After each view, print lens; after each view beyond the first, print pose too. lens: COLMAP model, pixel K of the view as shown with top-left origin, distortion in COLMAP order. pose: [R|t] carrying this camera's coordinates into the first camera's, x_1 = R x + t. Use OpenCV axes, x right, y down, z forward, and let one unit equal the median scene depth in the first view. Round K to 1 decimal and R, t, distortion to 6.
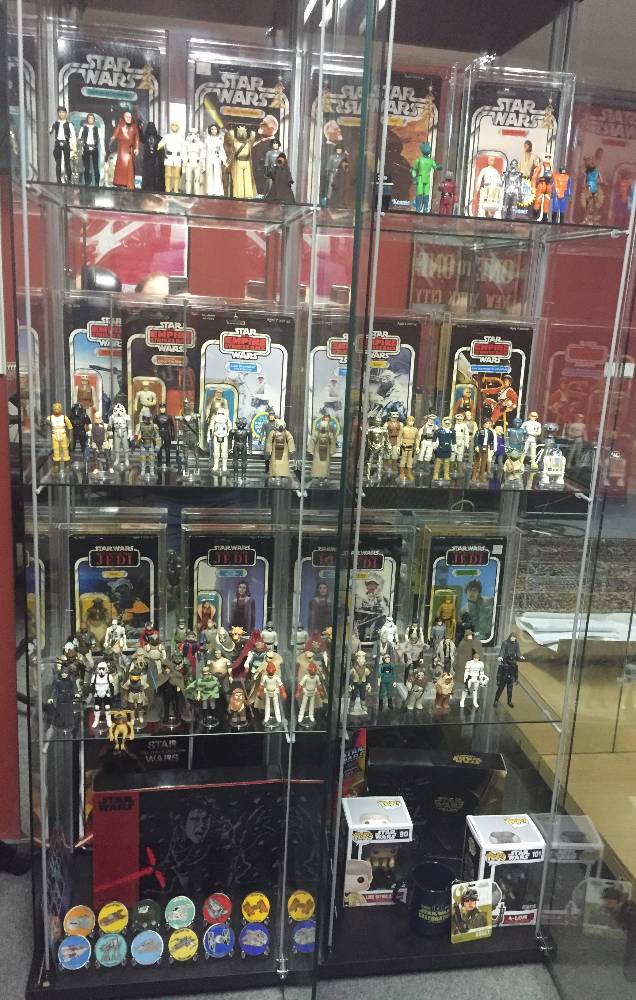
lens RADIAL K [[829.5, 0, 338.0], [0, 829.5, 510.3], [0, 0, 1]] dist [0.037109, -0.047059]
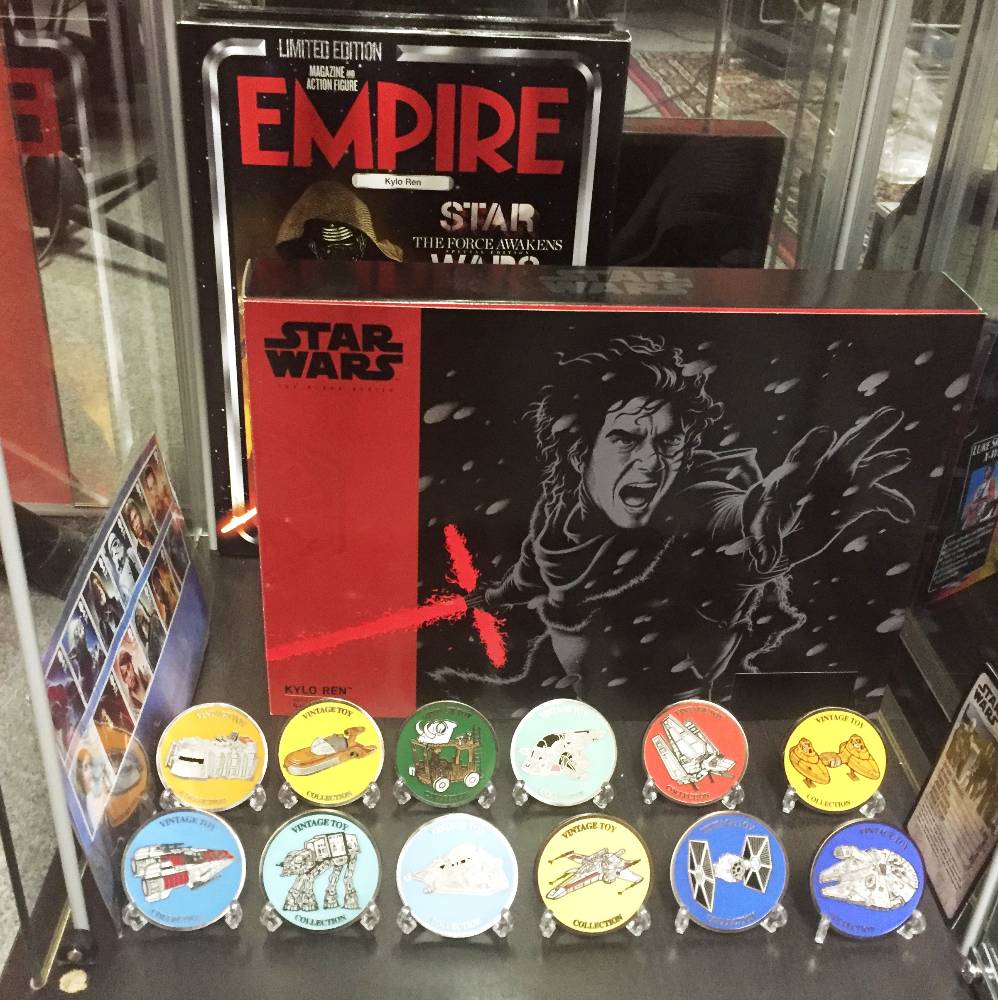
lens RADIAL K [[1161.3, 0, 501.7], [0, 1161.3, 504.5], [0, 0, 1]] dist [0.015464, 0.000000]
pose [[0.990999, 0.060063, -0.119635, -0.169229], [-0.024742, 0.960478, 0.277256, 0.296530], [0.131559, -0.271800, 0.953319, 0.653433]]
